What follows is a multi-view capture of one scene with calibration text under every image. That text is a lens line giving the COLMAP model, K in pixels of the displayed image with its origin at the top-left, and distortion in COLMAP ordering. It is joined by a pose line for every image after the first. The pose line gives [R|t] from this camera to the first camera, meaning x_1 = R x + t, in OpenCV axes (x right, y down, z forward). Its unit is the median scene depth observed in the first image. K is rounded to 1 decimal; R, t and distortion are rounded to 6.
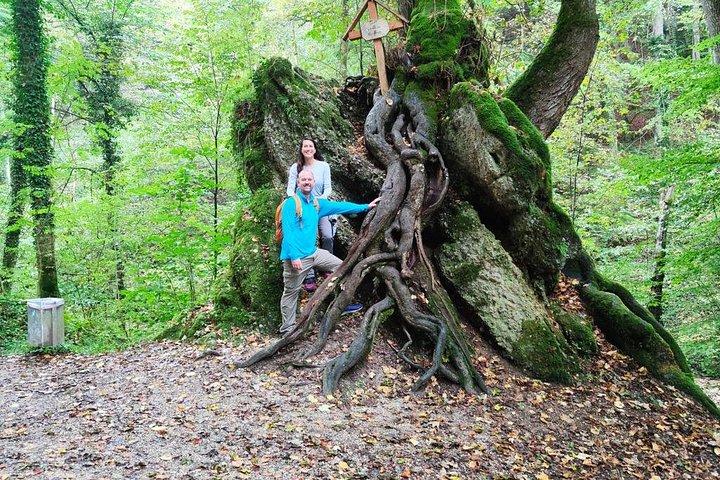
lens RADIAL K [[639.1, 0, 360.0], [0, 639.1, 240.0], [0, 0, 1]] dist [0.119337, -0.002110]
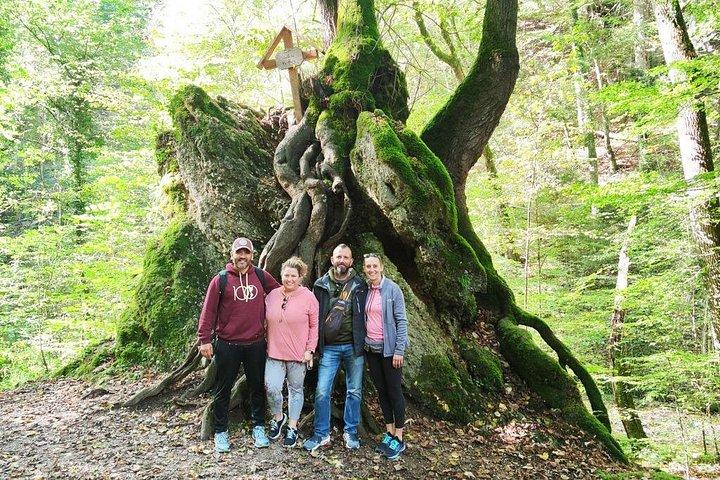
lens RADIAL K [[639.1, 0, 360.0], [0, 639.1, 240.0], [0, 0, 1]] dist [0.119337, -0.002110]
pose [[0.999968, 0.001075, -0.007887, 0.160075], [-0.001436, 0.998946, -0.045881, -0.004067], [0.007830, 0.045891, 0.998916, 0.029817]]
